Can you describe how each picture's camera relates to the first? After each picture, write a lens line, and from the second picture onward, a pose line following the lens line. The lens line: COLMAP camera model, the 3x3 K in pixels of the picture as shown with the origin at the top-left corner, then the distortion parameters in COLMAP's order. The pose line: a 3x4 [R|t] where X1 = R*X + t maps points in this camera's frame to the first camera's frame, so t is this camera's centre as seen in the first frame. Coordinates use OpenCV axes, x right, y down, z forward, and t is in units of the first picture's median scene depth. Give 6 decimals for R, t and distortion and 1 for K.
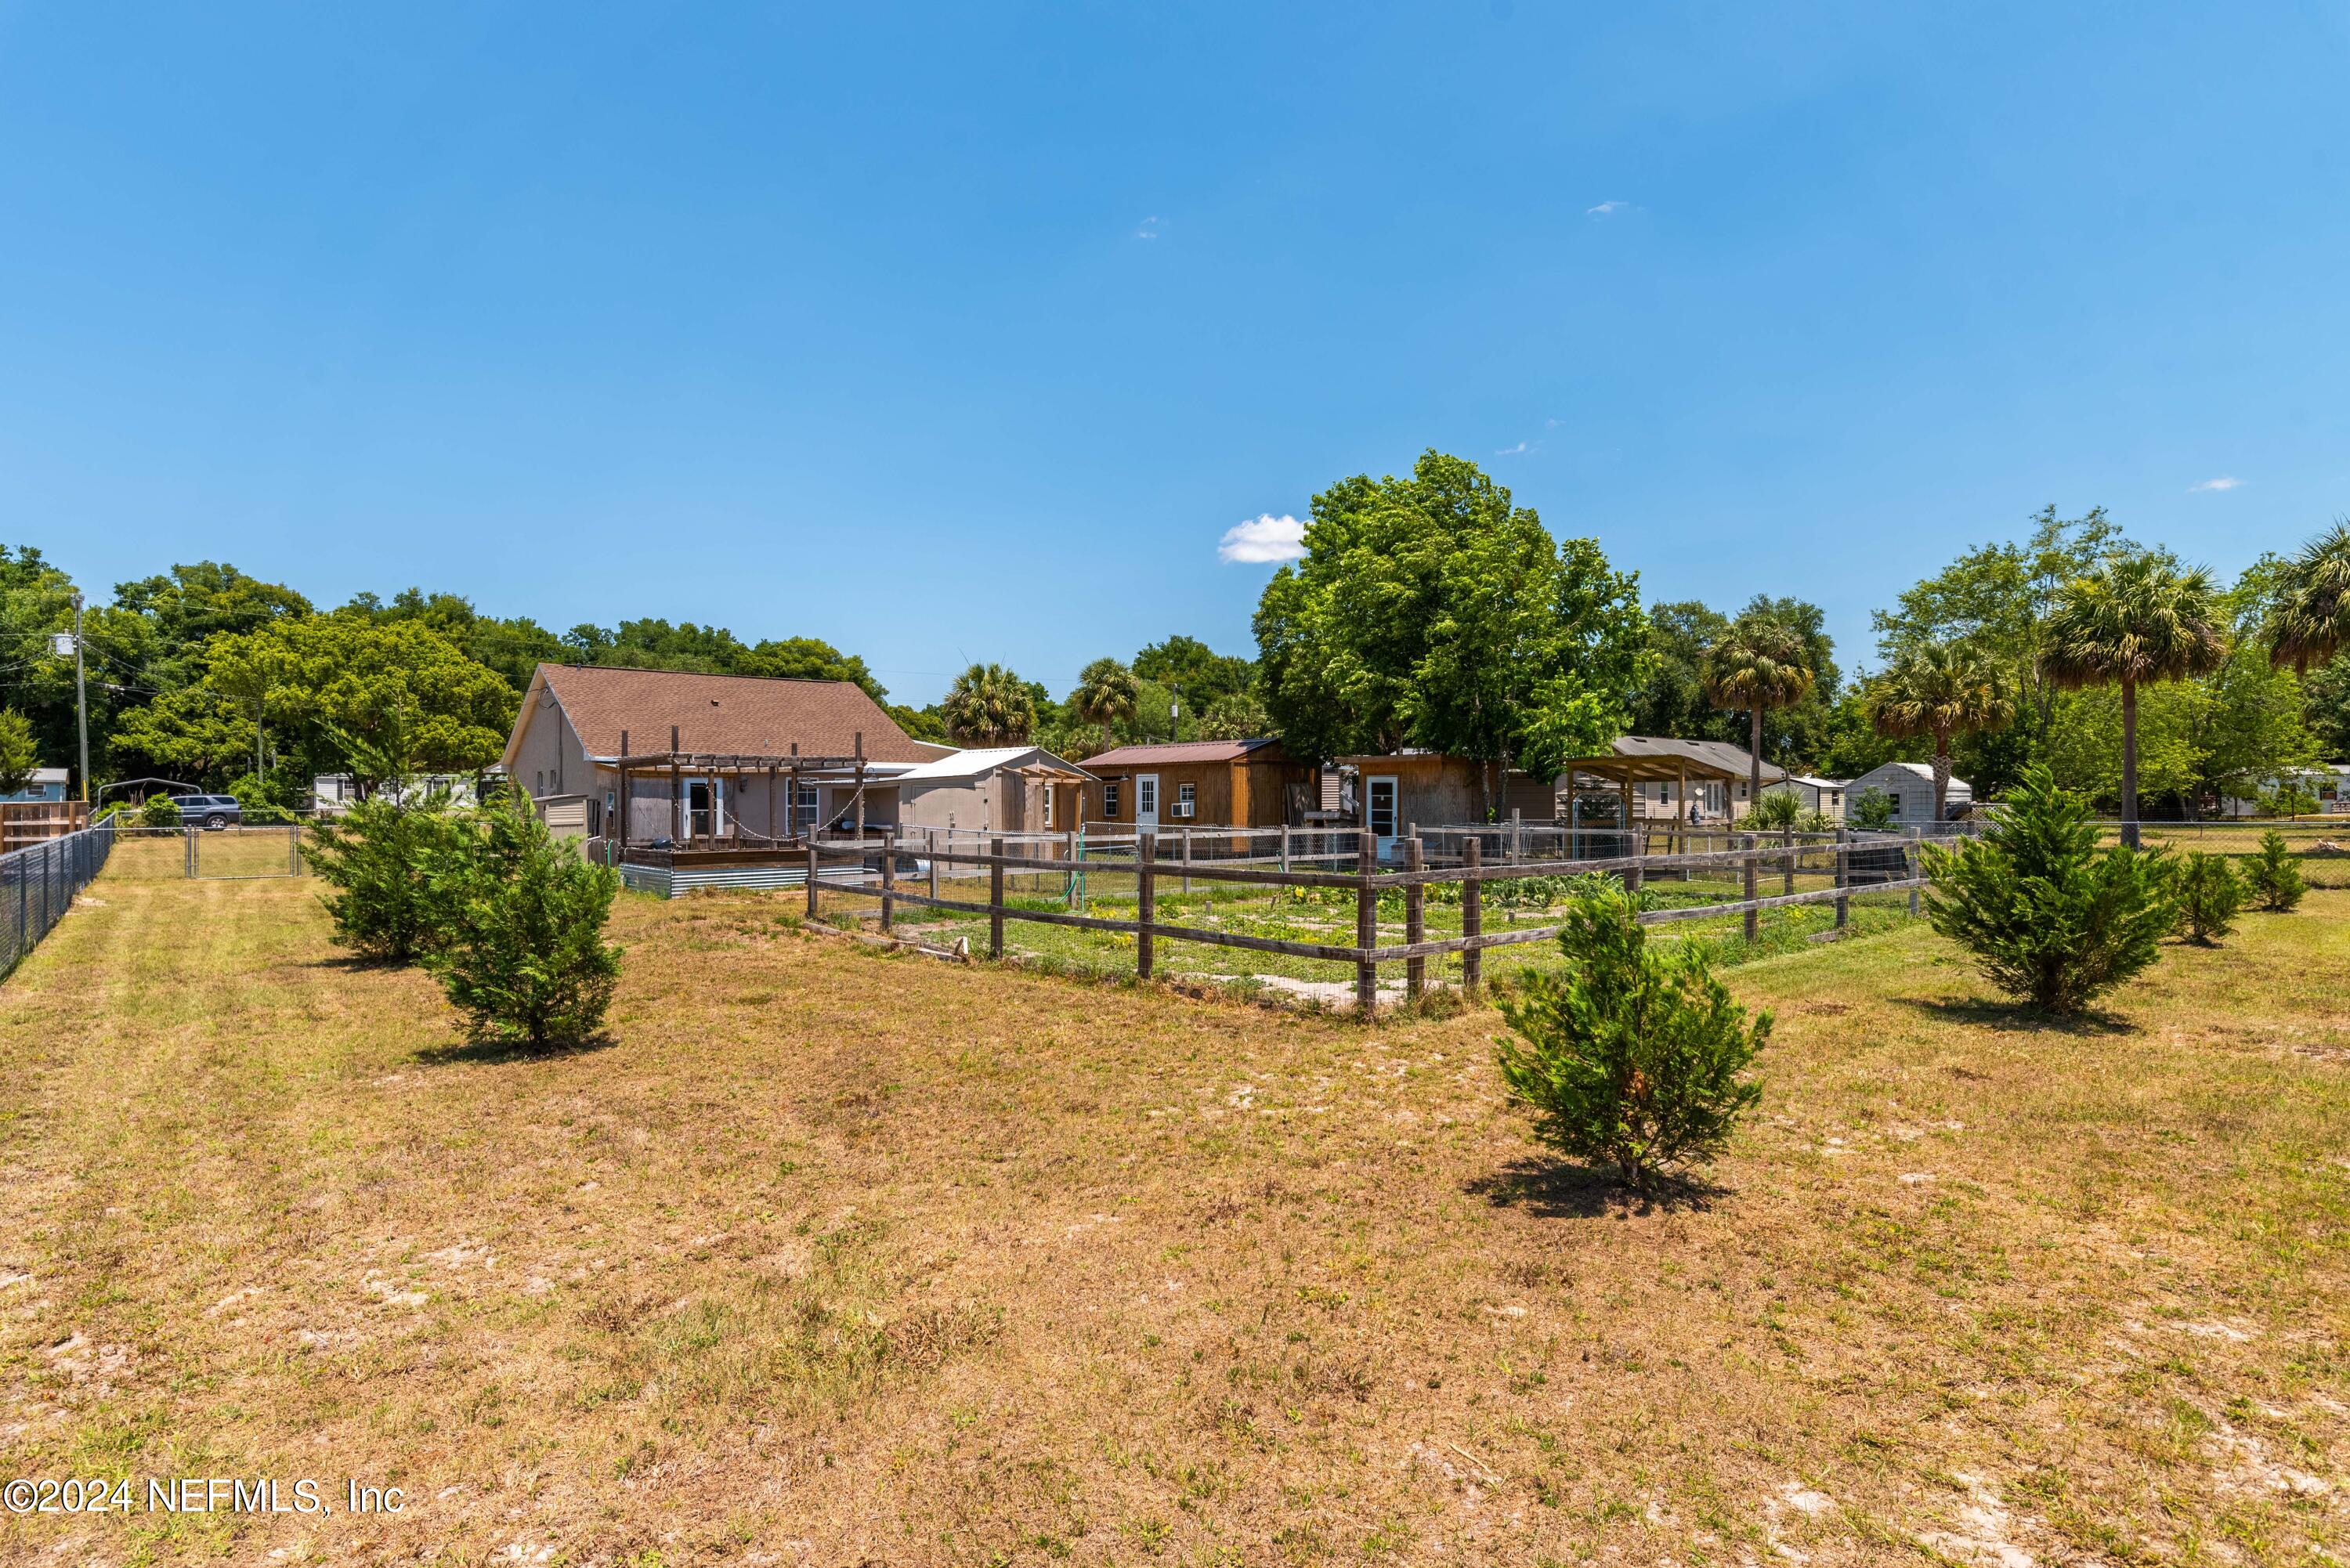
lens RADIAL K [[1195.5, 0, 1184.3], [0, 1195.5, 808.9], [0, 0, 1]] dist [0.001968, 0.000169]
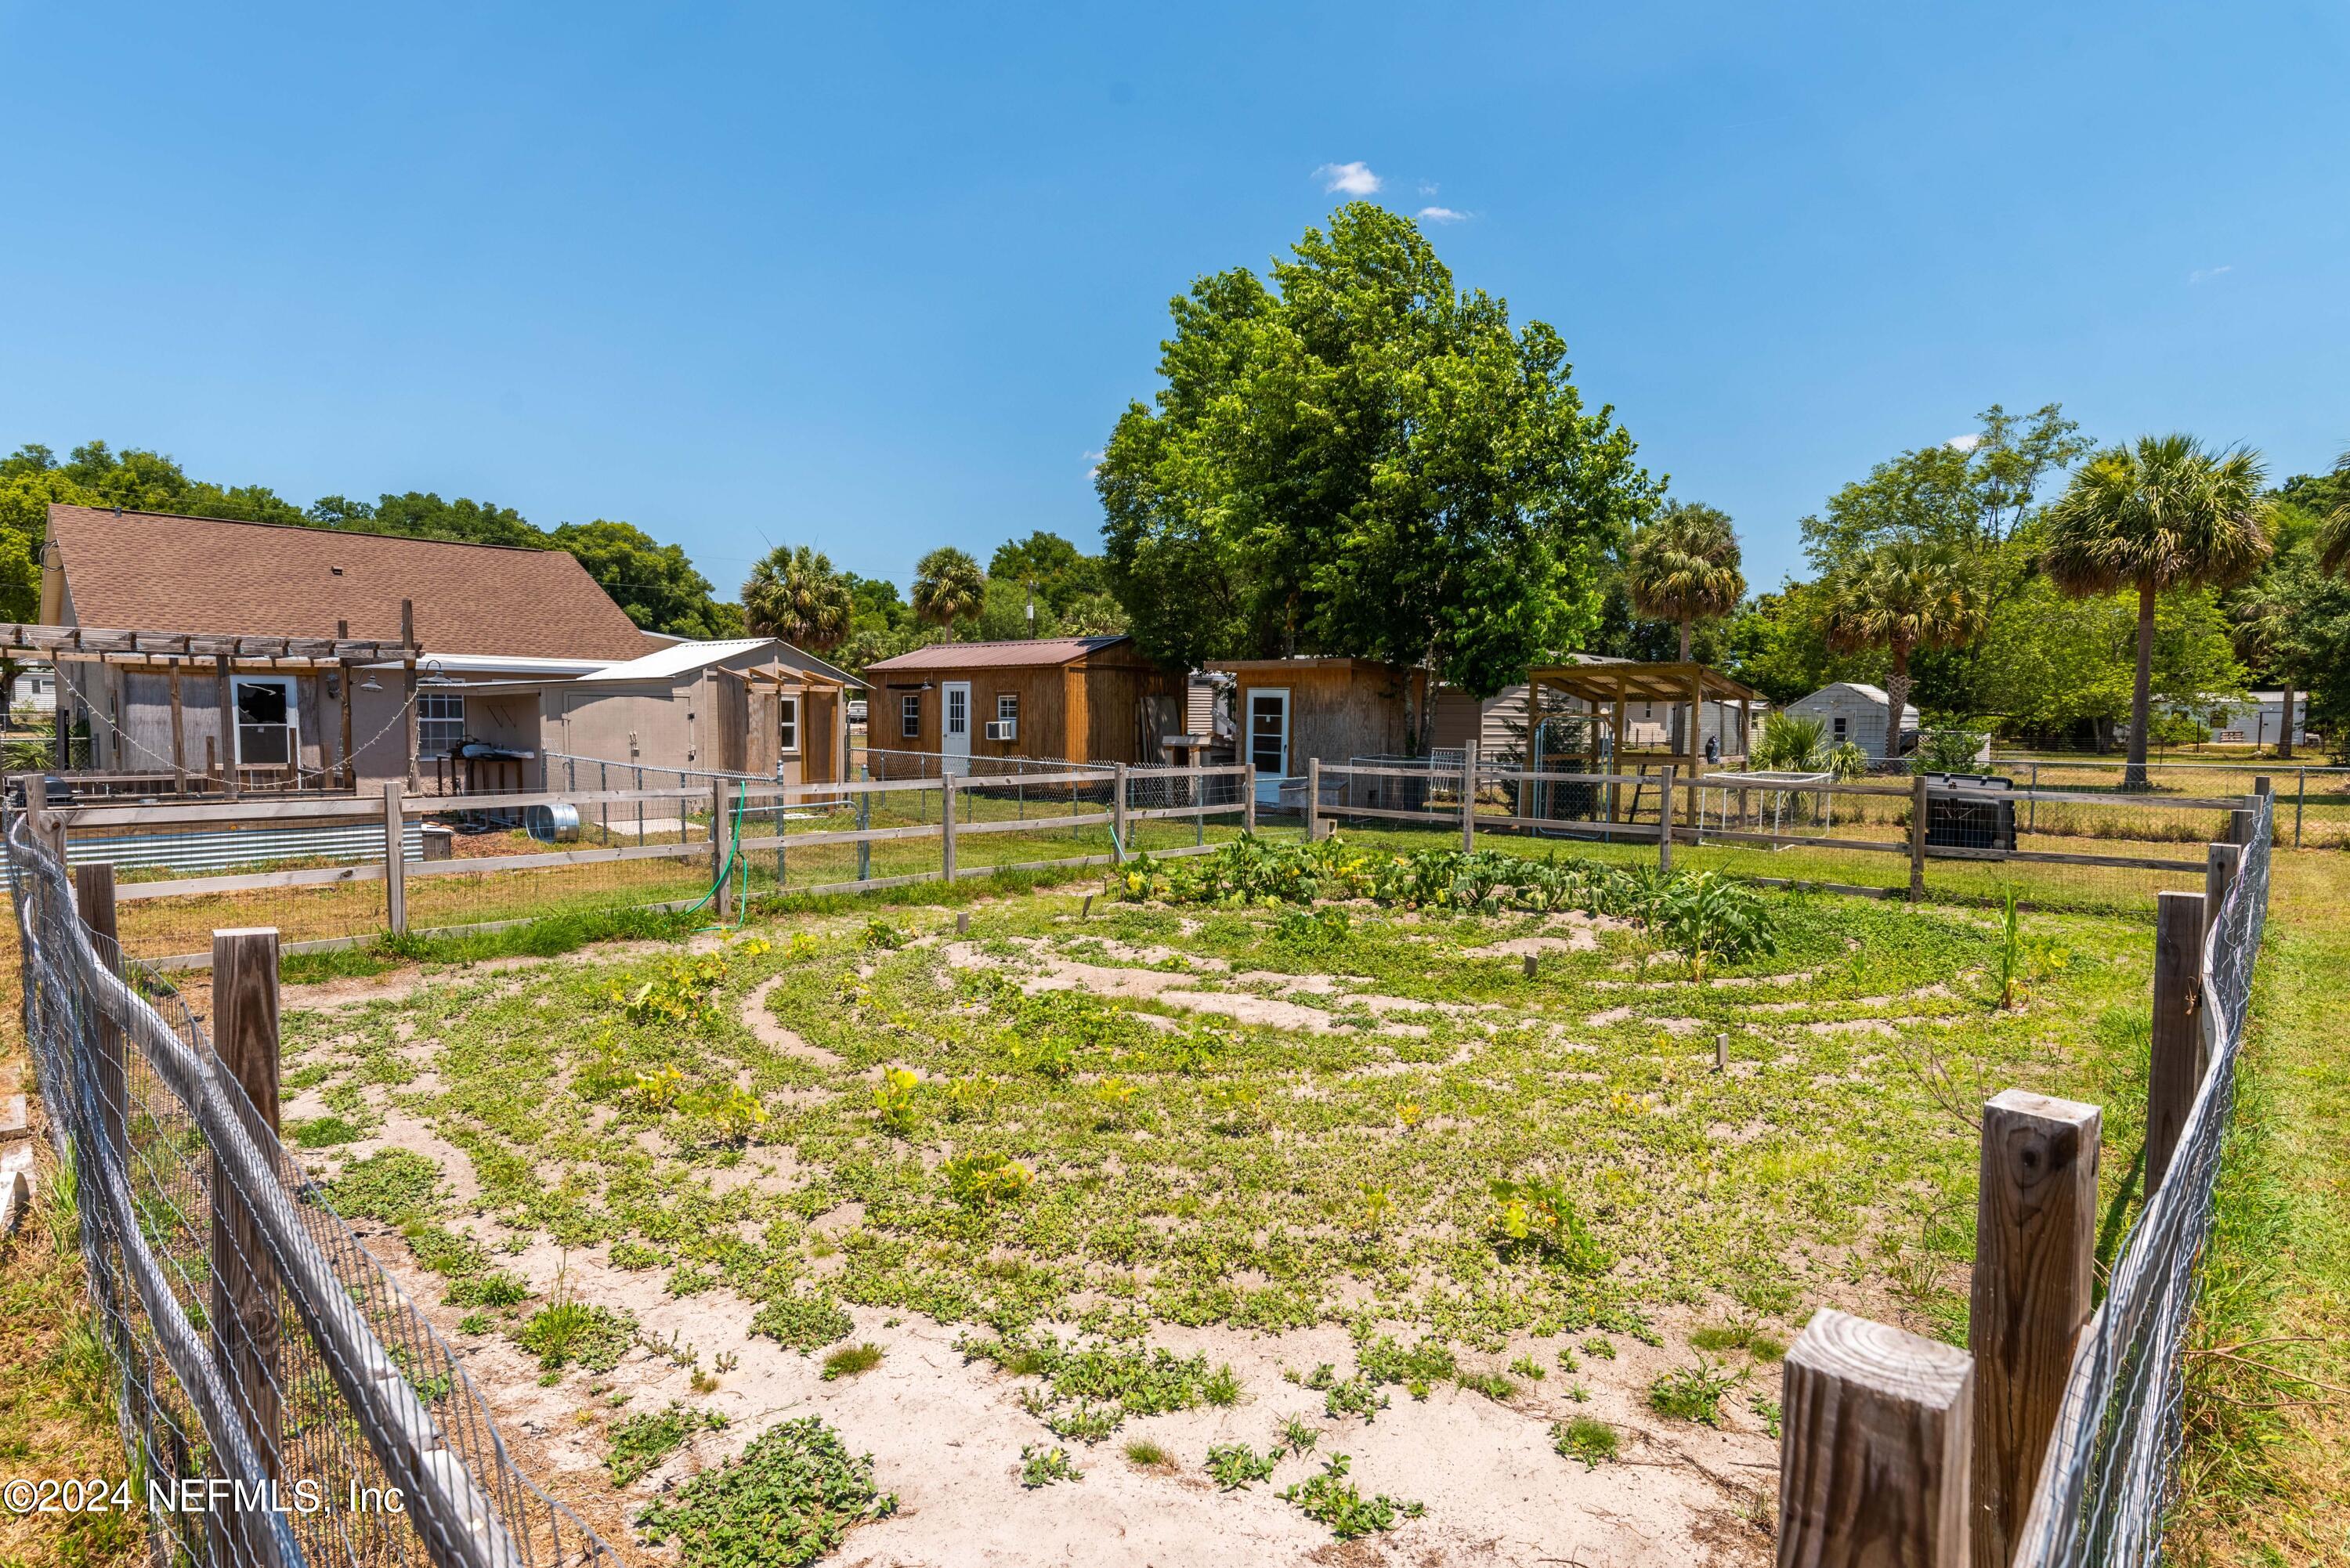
lens RADIAL K [[1195.5, 0, 1227.8], [0, 1195.5, 805.8], [0, 0, 1]] dist [0.001968, 0.000169]
pose [[0.990332, 0.001779, 0.138705, 0.027863], [-0.011515, 0.997521, 0.069415, -0.004664], [-0.138238, -0.070341, 0.987898, 0.194756]]
